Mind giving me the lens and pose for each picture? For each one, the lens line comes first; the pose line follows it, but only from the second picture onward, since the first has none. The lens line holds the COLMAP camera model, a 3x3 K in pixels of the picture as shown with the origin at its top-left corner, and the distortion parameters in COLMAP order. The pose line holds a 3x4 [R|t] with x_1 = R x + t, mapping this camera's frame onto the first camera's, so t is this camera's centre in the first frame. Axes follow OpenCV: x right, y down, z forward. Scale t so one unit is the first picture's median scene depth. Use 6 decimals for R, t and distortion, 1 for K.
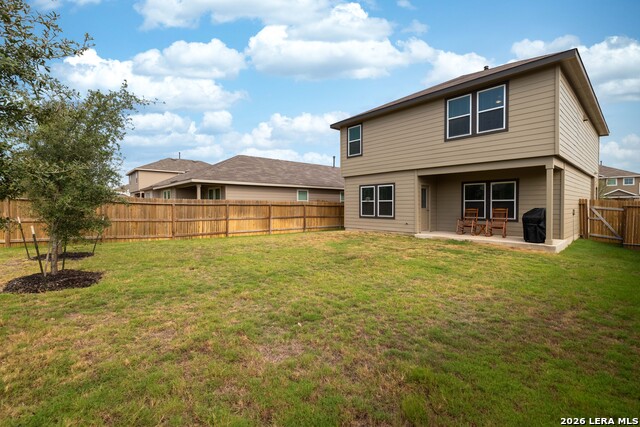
lens RADIAL K [[283.2, 0, 316.6], [0, 283.2, 206.6], [0, 0, 1]] dist [-0.000422, -0.000059]
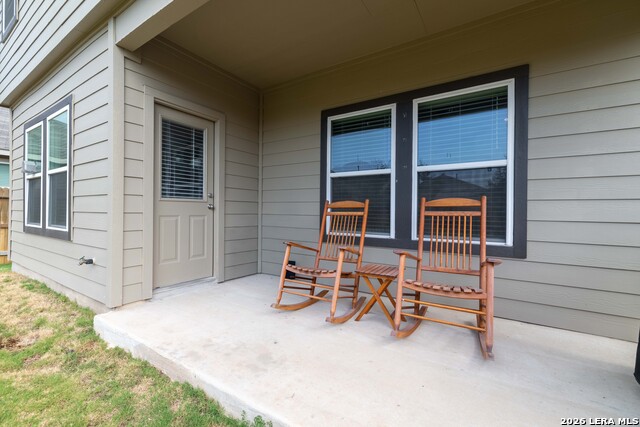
lens RADIAL K [[270.7, 0, 320.0], [0, 270.7, 213.5], [0, 0, 1]] dist [0.000147, 0.000010]
pose [[0.960652, 0.006751, 0.277671, 0.467112], [-0.007827, 0.999966, 0.002768, 0.019546], [-0.277643, -0.004833, 0.960672, 0.788583]]
